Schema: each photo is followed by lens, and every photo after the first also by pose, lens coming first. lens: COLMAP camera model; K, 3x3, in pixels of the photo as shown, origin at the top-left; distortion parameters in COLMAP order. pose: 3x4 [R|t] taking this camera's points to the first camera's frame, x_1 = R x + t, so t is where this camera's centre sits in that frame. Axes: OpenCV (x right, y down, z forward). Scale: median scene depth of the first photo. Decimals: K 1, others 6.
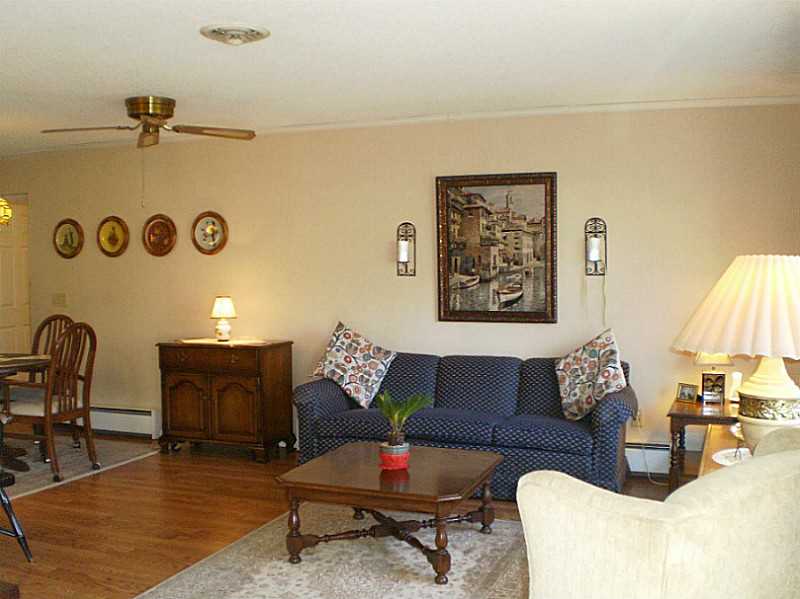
lens RADIAL K [[844.6, 0, 405.7], [0, 844.6, 305.8], [0, 0, 1]] dist [-0.124032, 0.000000]
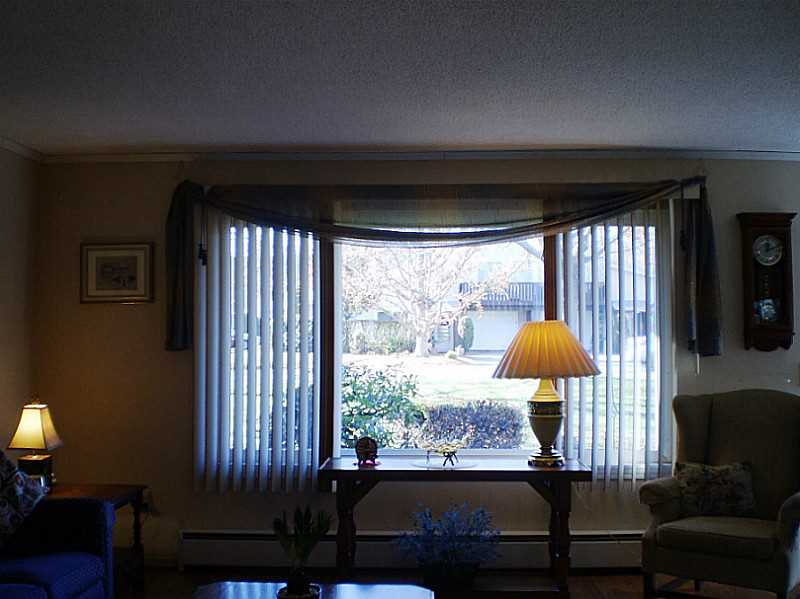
lens RADIAL K [[844.6, 0, 391.0], [0, 844.6, 291.4], [0, 0, 1]] dist [-0.124032, 0.000000]
pose [[-0.339420, 0.045860, 0.939516, -0.488558], [0.066028, 0.997509, -0.024836, -0.039487], [-0.938315, 0.053604, -0.341602, 0.826601]]
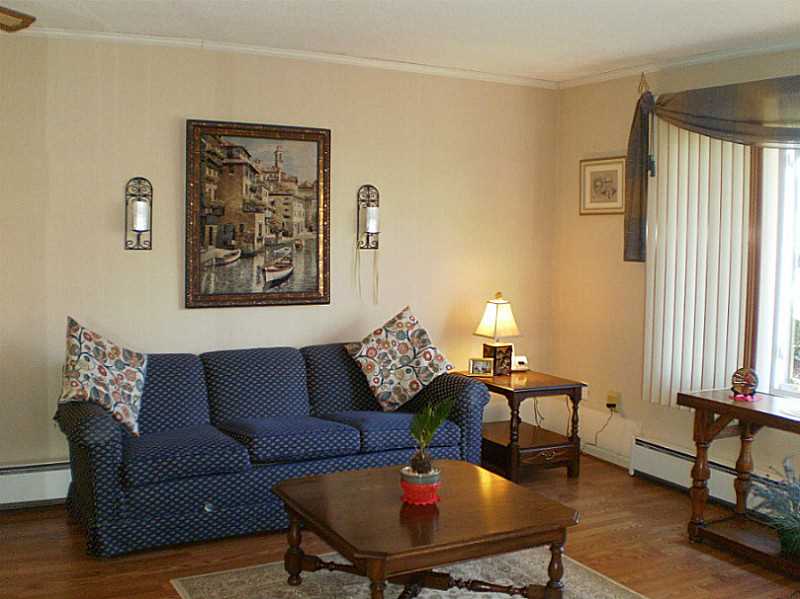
lens RADIAL K [[844.6, 0, 416.2], [0, 844.6, 295.4], [0, 0, 1]] dist [-0.124032, 0.000000]
pose [[0.636006, -0.040680, 0.770611, -0.429941], [0.024562, 0.999171, 0.032474, -0.013937], [-0.771293, -0.001726, 0.636478, 0.371080]]
